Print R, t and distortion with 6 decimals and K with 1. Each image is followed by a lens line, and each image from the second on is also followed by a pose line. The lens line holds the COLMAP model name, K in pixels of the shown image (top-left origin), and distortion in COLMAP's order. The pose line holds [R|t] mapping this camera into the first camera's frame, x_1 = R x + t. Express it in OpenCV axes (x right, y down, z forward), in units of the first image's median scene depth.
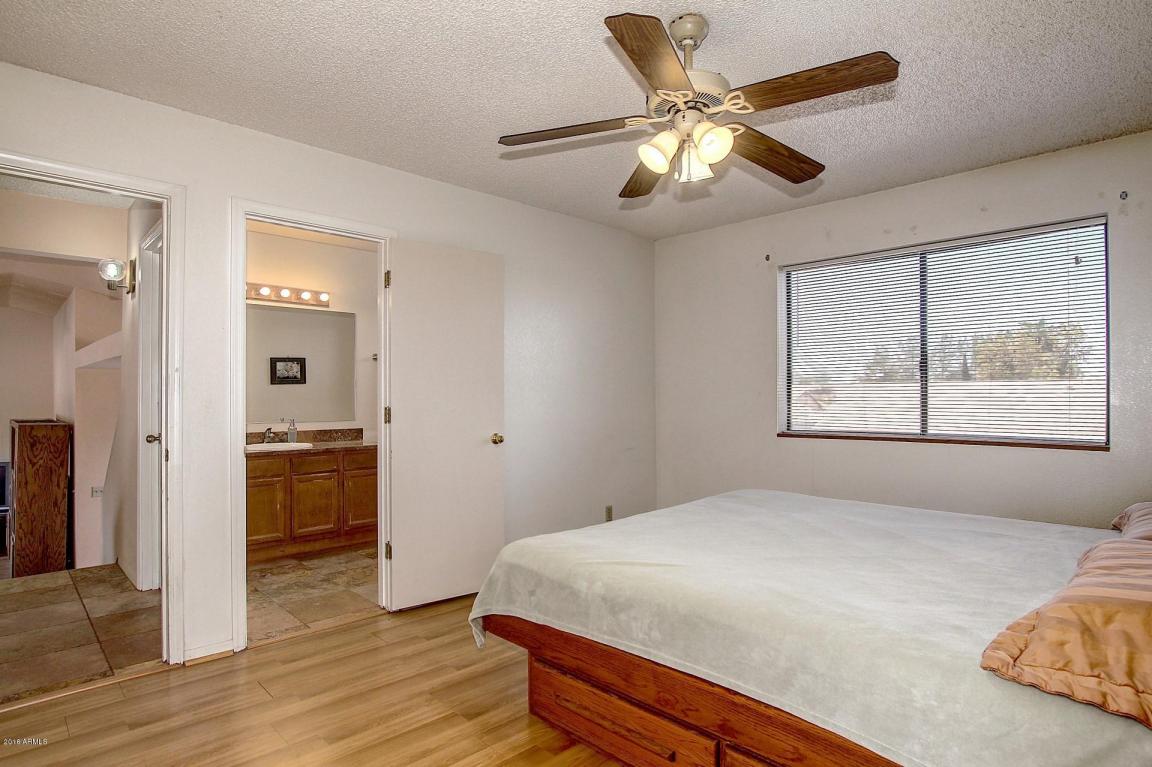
lens RADIAL K [[613.4, 0, 573.8], [0, 613.4, 390.8], [0, 0, 1]] dist [-0.004834, -0.000822]
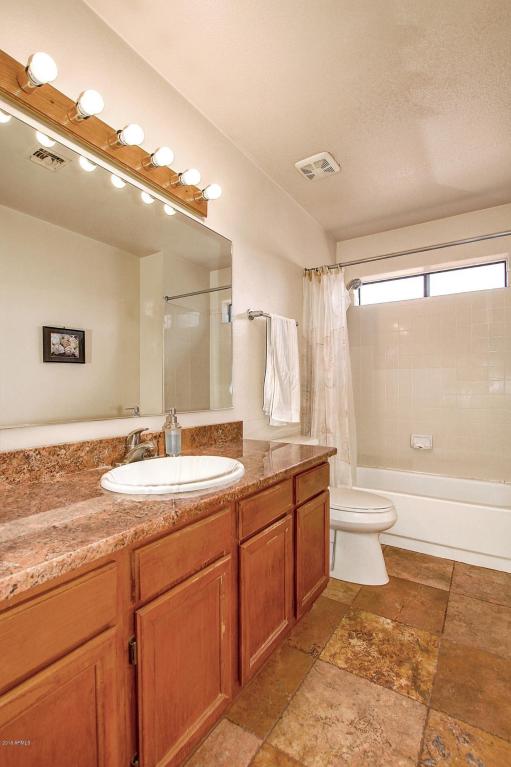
lens RADIAL K [[370.3, 0, 250.8], [0, 370.3, 384.4], [0, 0, 1]] dist [-0.012714, 0.000322]
pose [[0.975688, -0.007963, 0.219021, -0.343680], [0.008545, 0.999962, -0.001712, 0.018936], [-0.218999, 0.003542, 0.975719, 0.502038]]
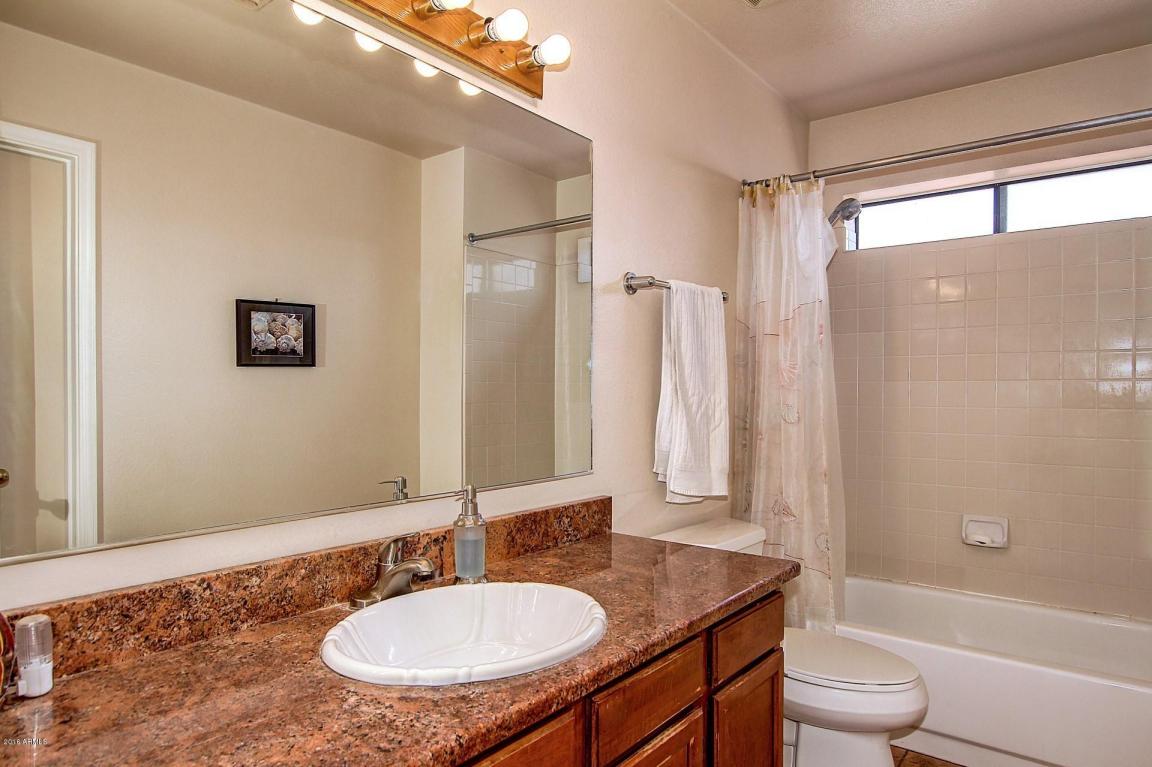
lens RADIAL K [[722.6, 0, 579.8], [0, 722.6, 389.2], [0, 0, 1]] dist [0.004603, 0.003705]
pose [[0.990431, 0.000290, 0.138008, -0.337891], [-0.000712, 0.999995, 0.003009, 0.001869], [-0.138006, -0.003079, 0.990427, 0.505211]]
